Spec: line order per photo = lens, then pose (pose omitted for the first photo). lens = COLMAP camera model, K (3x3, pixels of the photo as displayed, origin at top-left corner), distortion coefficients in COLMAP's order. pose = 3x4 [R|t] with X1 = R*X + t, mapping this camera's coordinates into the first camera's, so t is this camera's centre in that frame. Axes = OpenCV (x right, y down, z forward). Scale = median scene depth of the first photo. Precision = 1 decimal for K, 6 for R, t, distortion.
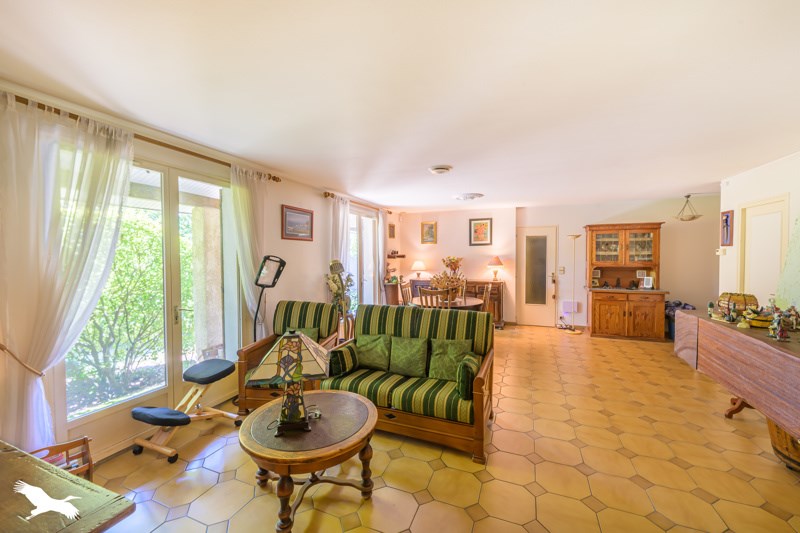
lens RADIAL K [[317.4, 0, 400.0], [0, 317.4, 266.5], [0, 0, 1]] dist [-0.000187, -0.000058]
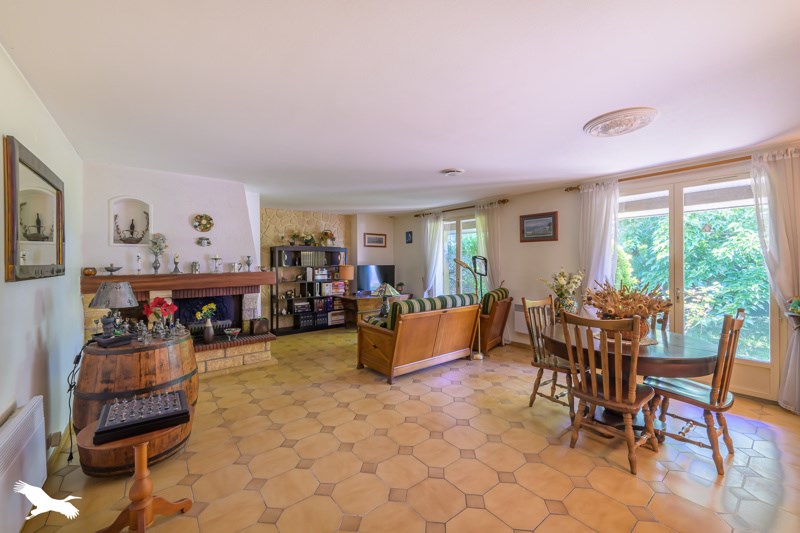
lens RADIAL K [[317.4, 0, 400.0], [0, 317.4, 266.5], [0, 0, 1]] dist [-0.000187, -0.000058]
pose [[-0.499018, 0.021704, -0.866320, 1.178197], [-0.018640, 0.999186, 0.035770, -0.029177], [0.866391, 0.033998, -0.498207, 1.441444]]
